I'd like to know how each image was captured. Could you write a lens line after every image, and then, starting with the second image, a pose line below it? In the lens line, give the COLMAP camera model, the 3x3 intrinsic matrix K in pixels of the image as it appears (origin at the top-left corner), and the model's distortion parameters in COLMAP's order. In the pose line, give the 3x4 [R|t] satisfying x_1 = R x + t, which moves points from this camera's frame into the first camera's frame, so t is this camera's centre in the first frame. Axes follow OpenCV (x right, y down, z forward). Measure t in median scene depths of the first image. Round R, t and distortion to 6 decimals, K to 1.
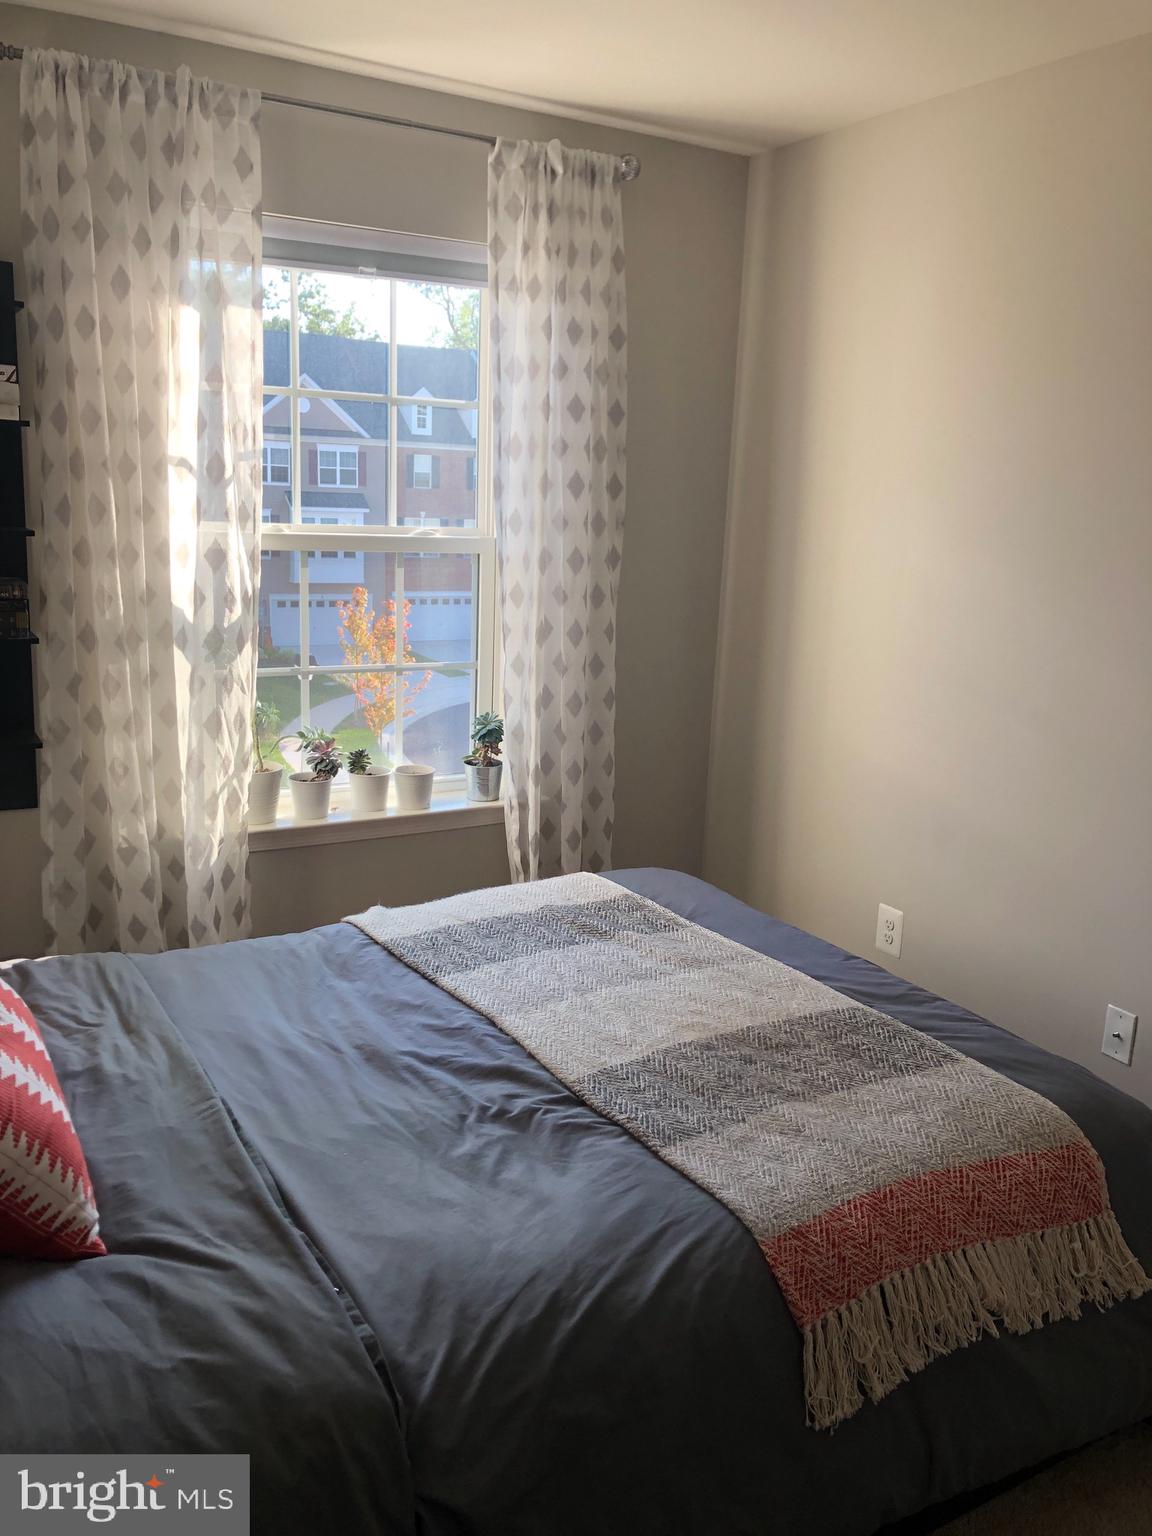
lens RADIAL K [[1279.6, 0, 576.0], [0, 1279.6, 768.0], [0, 0, 1]] dist [-0.003989, 0.054537]
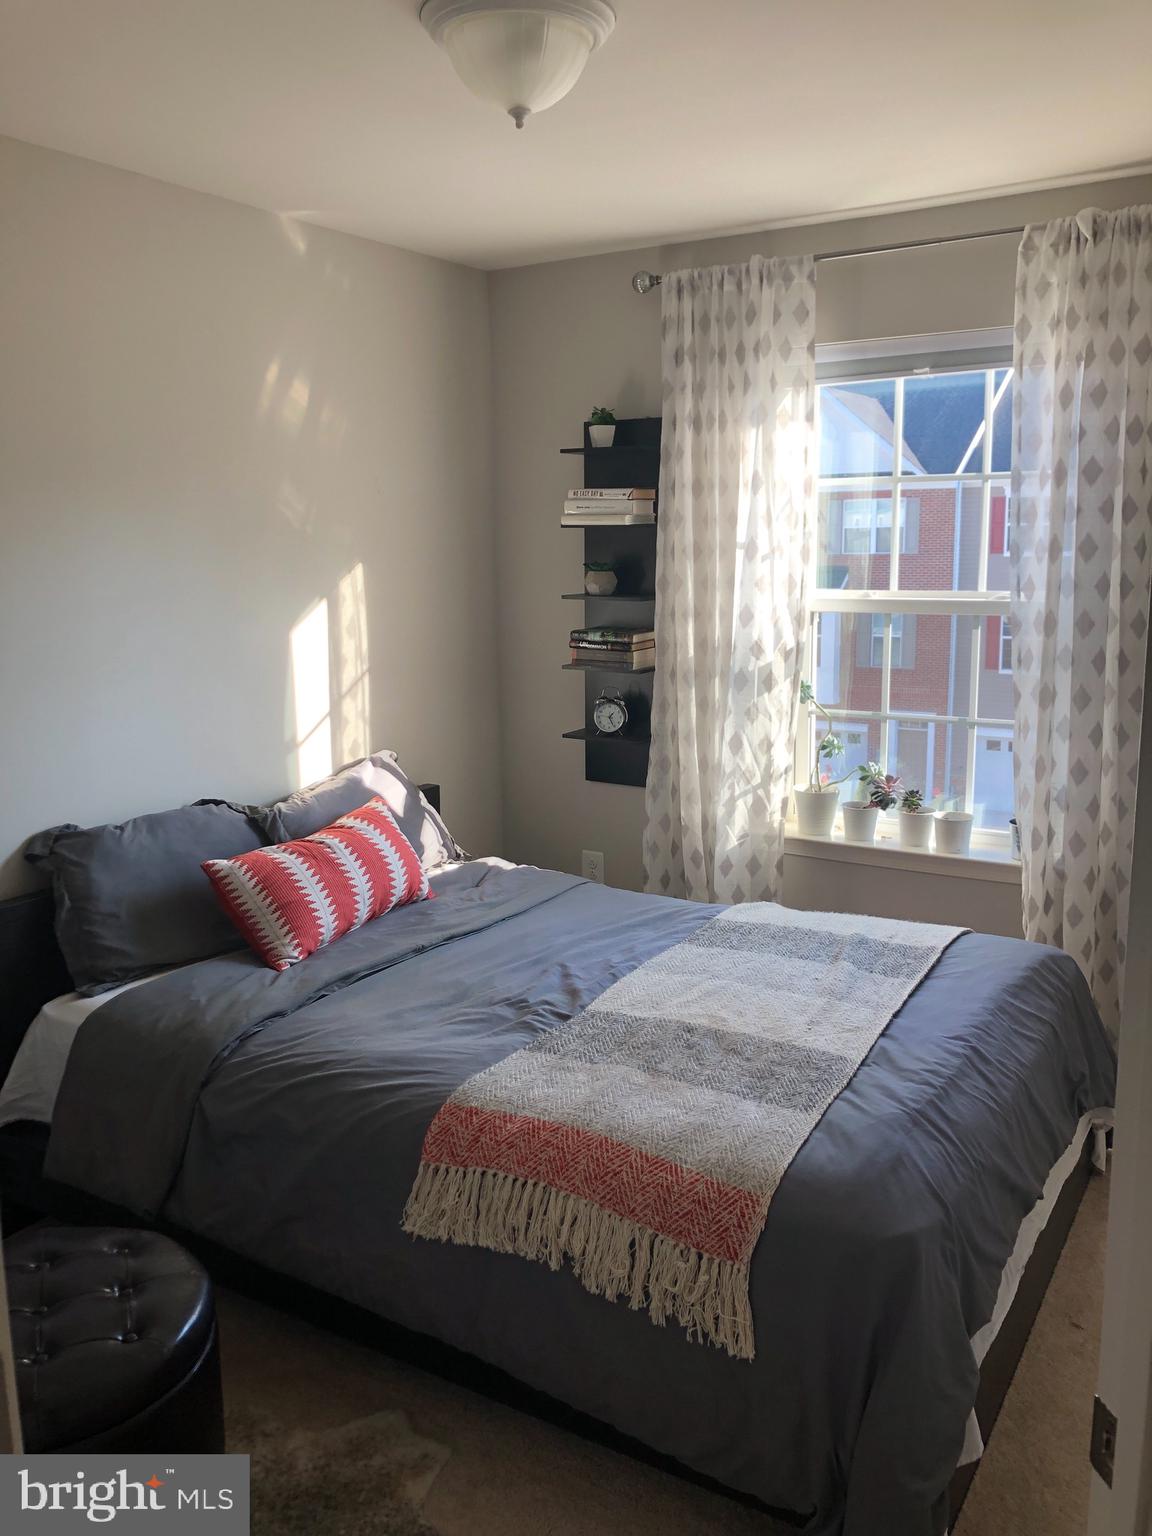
lens RADIAL K [[1274.4, 0, 576.0], [0, 1274.4, 768.0], [0, 0, 1]] dist [0.041649, -0.003689]
pose [[0.464040, 0.119837, -0.877671, 0.825090], [-0.169051, 0.984577, 0.045053, -0.041788], [0.869533, 0.127465, 0.477142, 0.251163]]
